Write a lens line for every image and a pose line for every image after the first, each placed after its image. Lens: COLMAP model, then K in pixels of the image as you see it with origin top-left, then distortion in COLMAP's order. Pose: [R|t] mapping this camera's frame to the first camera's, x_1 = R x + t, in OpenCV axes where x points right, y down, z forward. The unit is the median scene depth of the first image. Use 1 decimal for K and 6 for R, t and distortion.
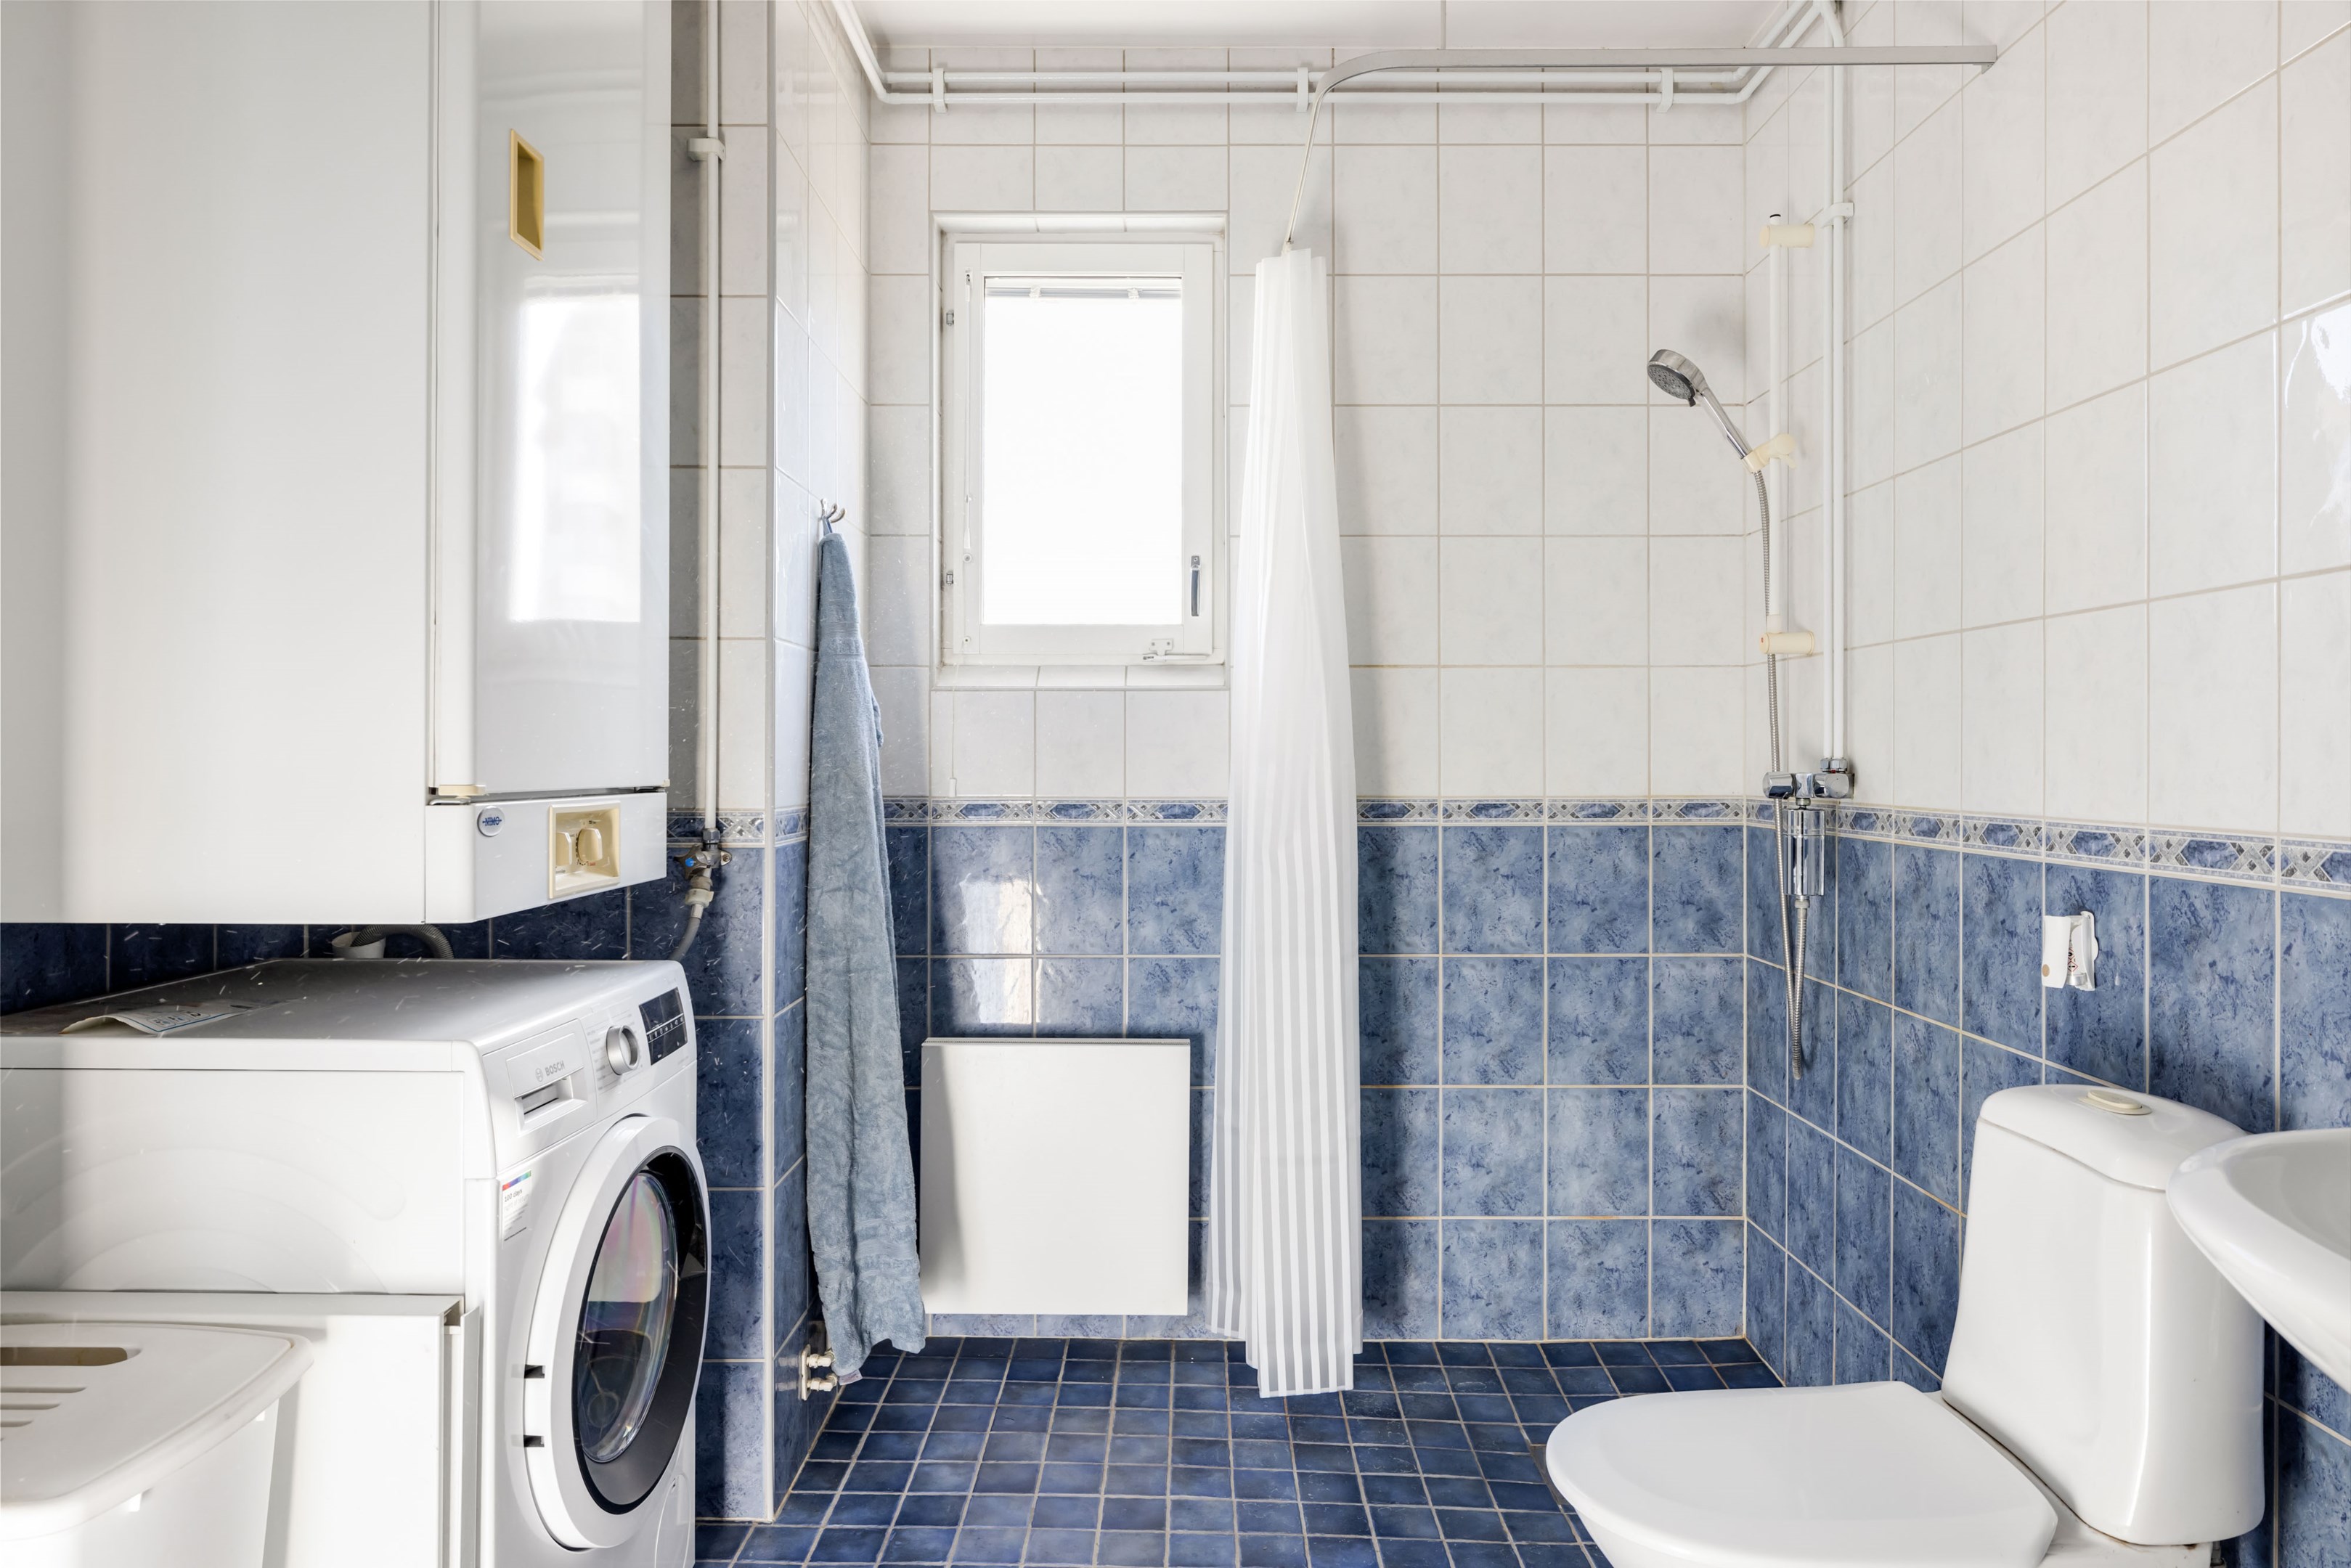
lens RADIAL K [[1267.2, 0, 1174.4], [0, 1267.2, 757.1], [0, 0, 1]] dist [-0.059061, -0.000209]
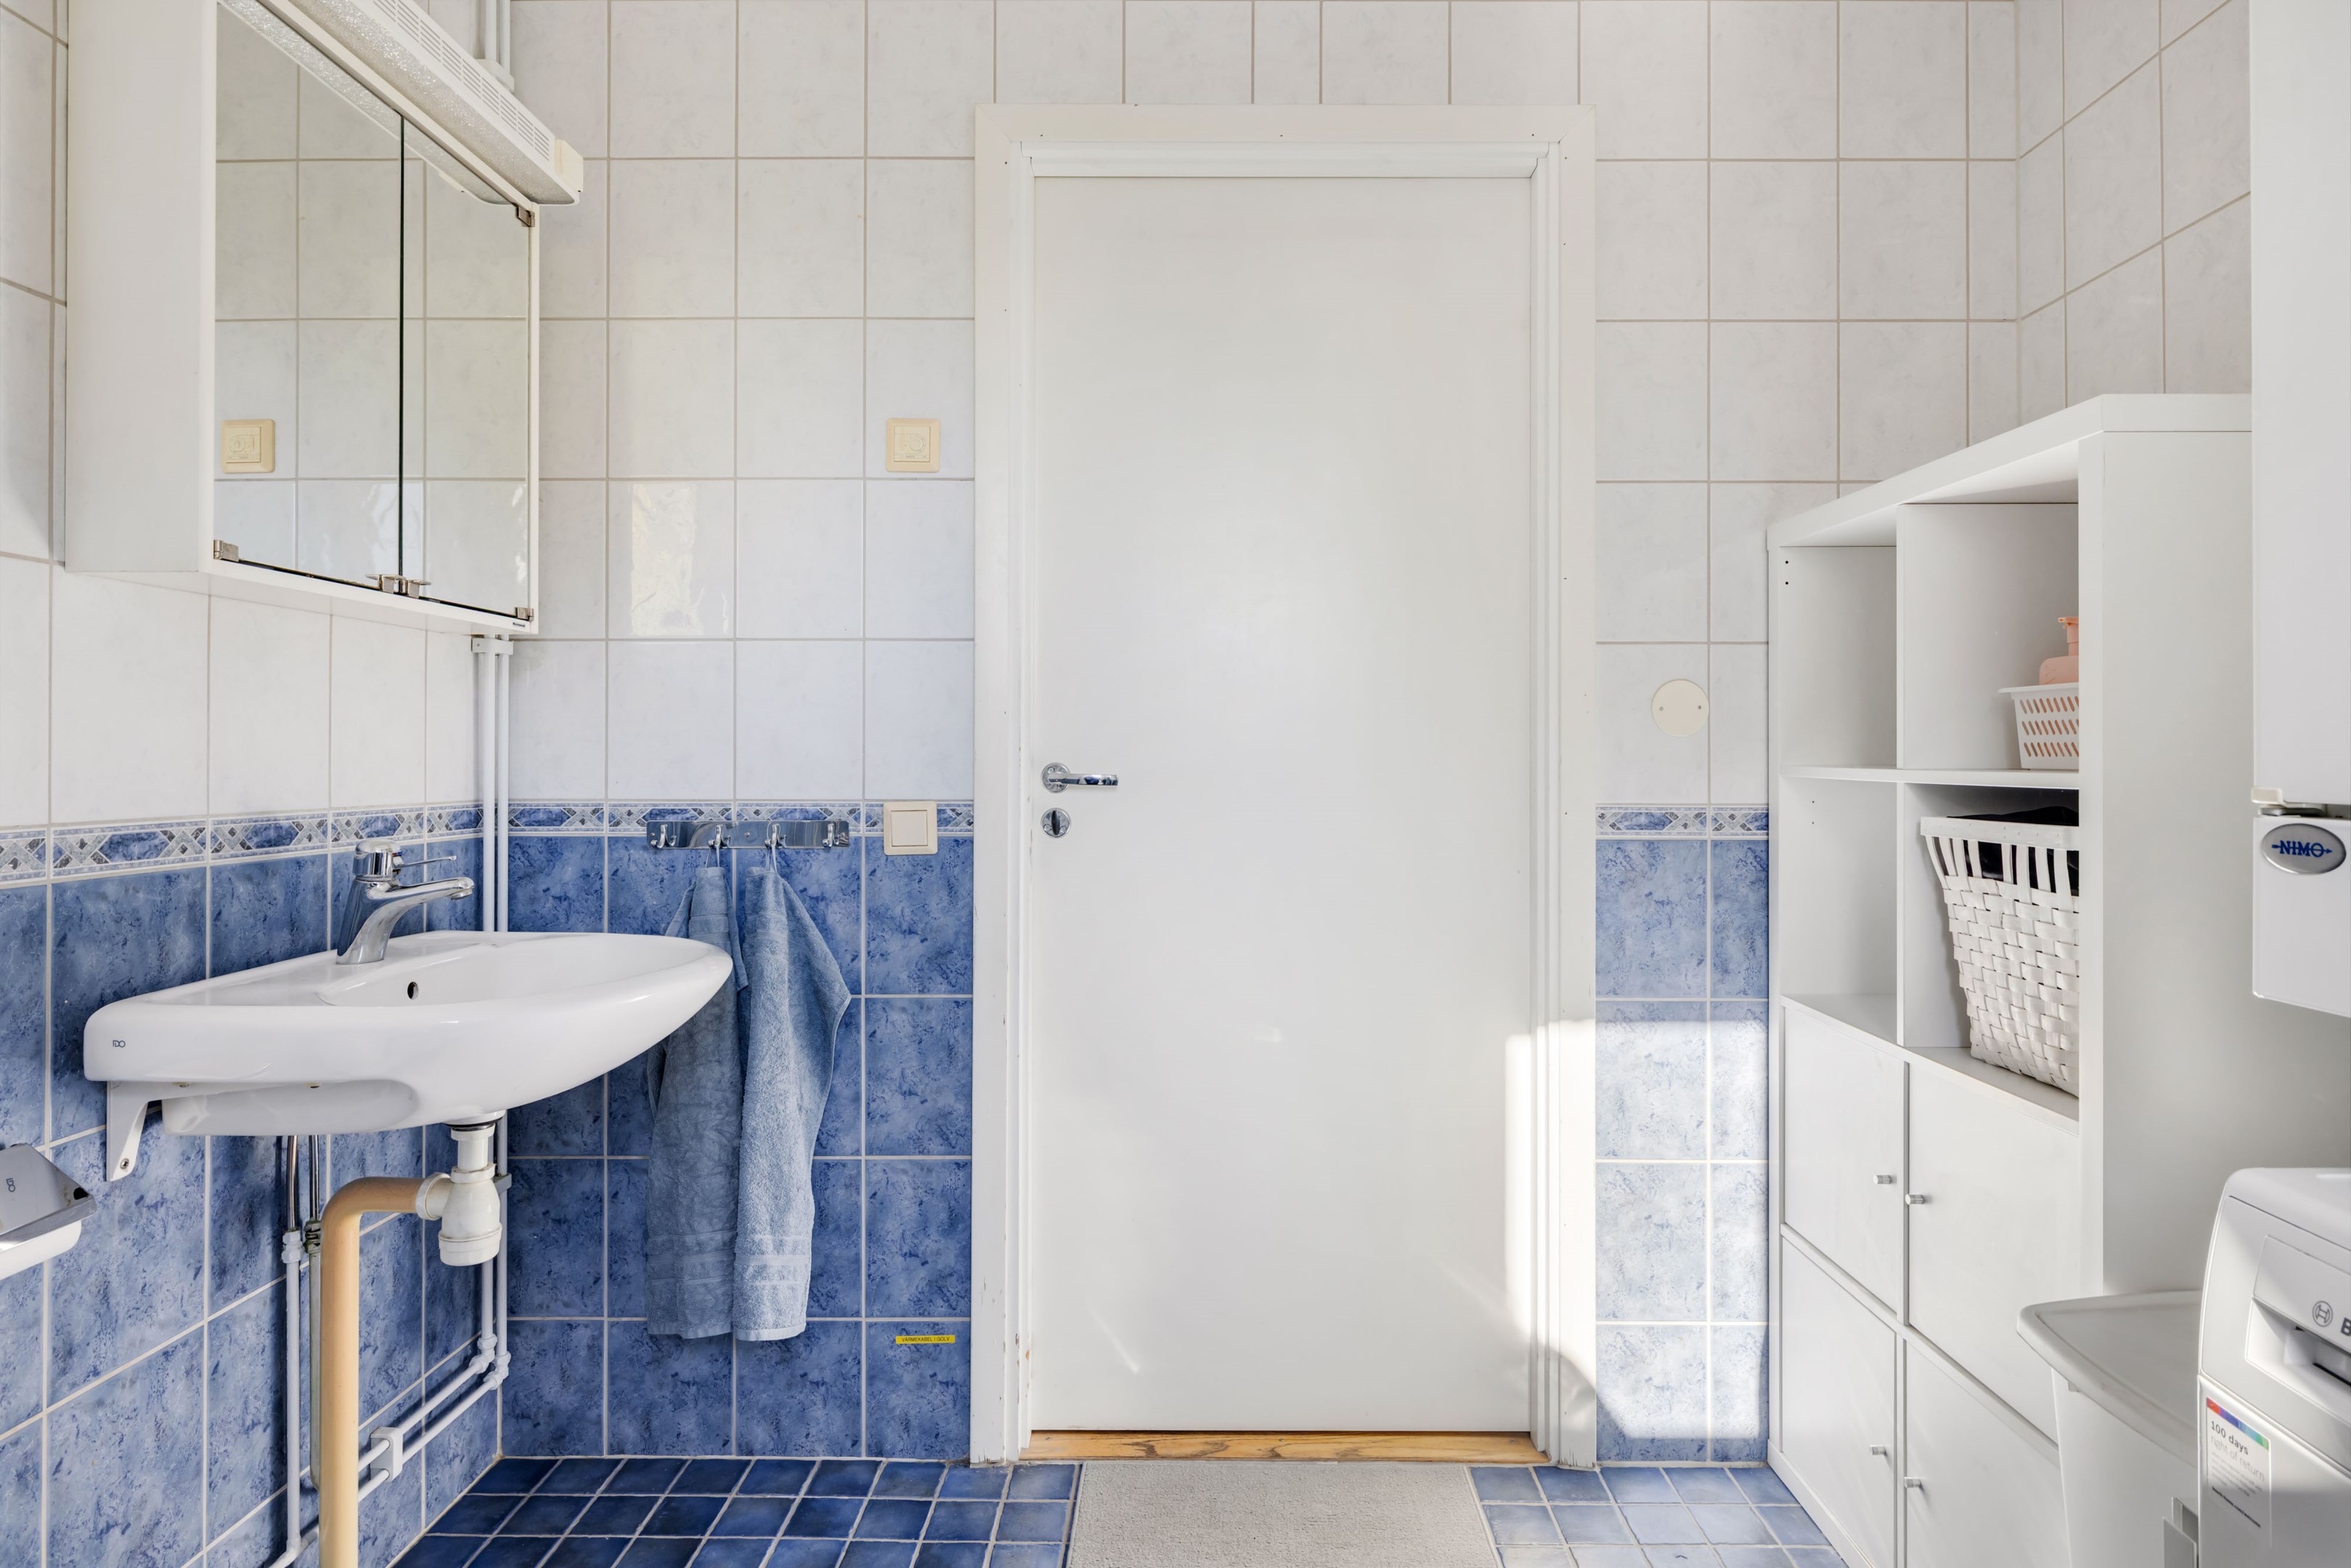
lens RADIAL K [[1267.2, 0, 1174.4], [0, 1267.2, 757.1], [0, 0, 1]] dist [-0.059061, -0.000209]
pose [[-0.999829, -0.012209, -0.013874, 0.047620], [-0.012224, 0.999925, 0.001020, -0.001438], [0.013860, 0.001190, -0.999903, 1.998546]]
